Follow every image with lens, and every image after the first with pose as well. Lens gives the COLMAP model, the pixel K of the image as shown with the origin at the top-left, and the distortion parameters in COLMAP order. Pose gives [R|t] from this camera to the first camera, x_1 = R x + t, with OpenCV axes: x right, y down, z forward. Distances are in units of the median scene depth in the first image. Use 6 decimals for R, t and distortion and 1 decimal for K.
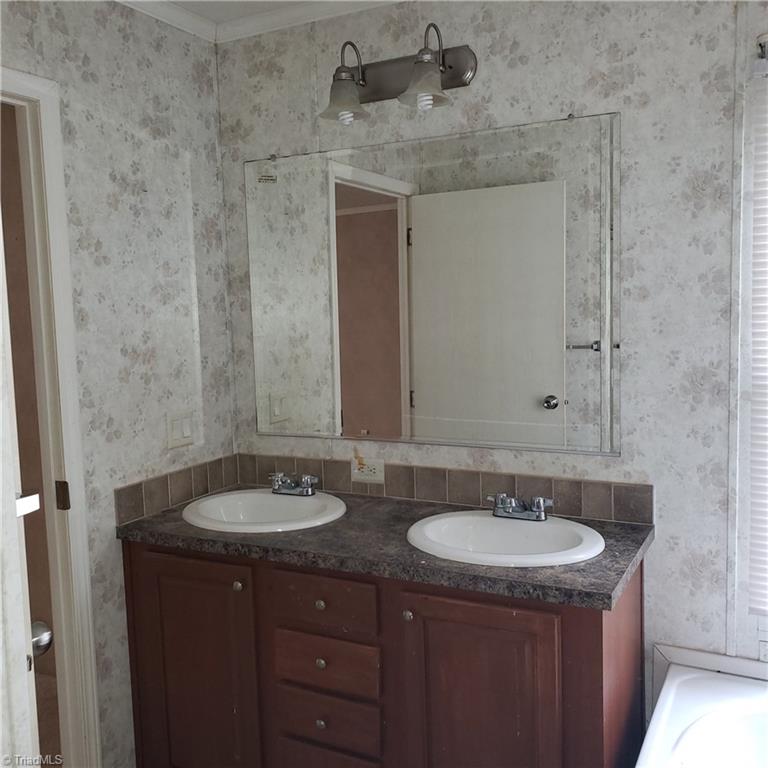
lens RADIAL K [[814.1, 0, 384.0], [0, 814.1, 384.0], [0, 0, 1]] dist [0.005586, 0.039325]
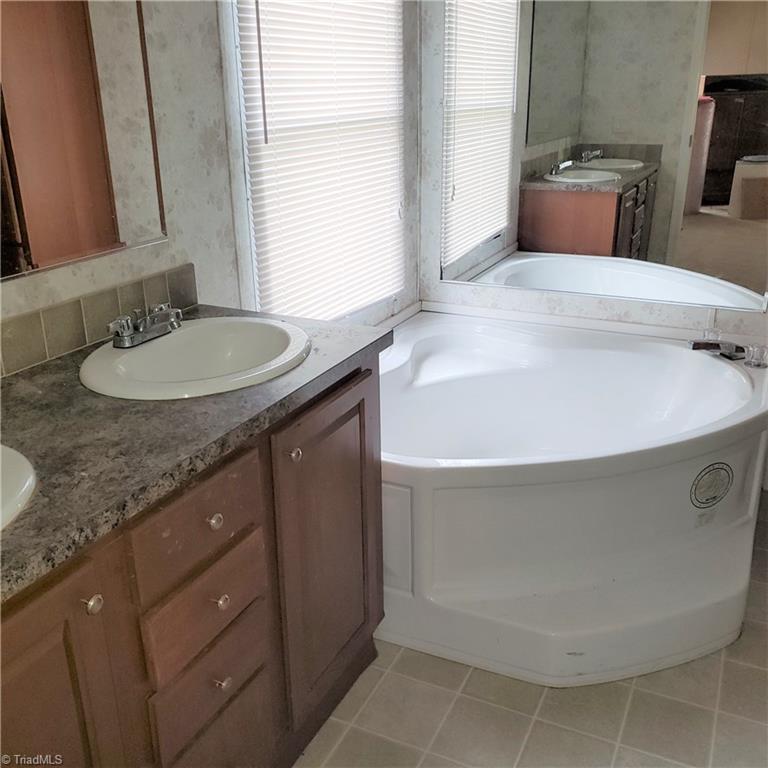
lens RADIAL K [[814.1, 0, 384.0], [0, 814.1, 384.0], [0, 0, 1]] dist [0.005586, 0.039325]
pose [[-0.023217, -0.329508, 0.943867, -0.627948], [0.114156, 0.937073, 0.329944, -0.030763], [-0.993191, 0.115409, 0.015859, 0.799799]]
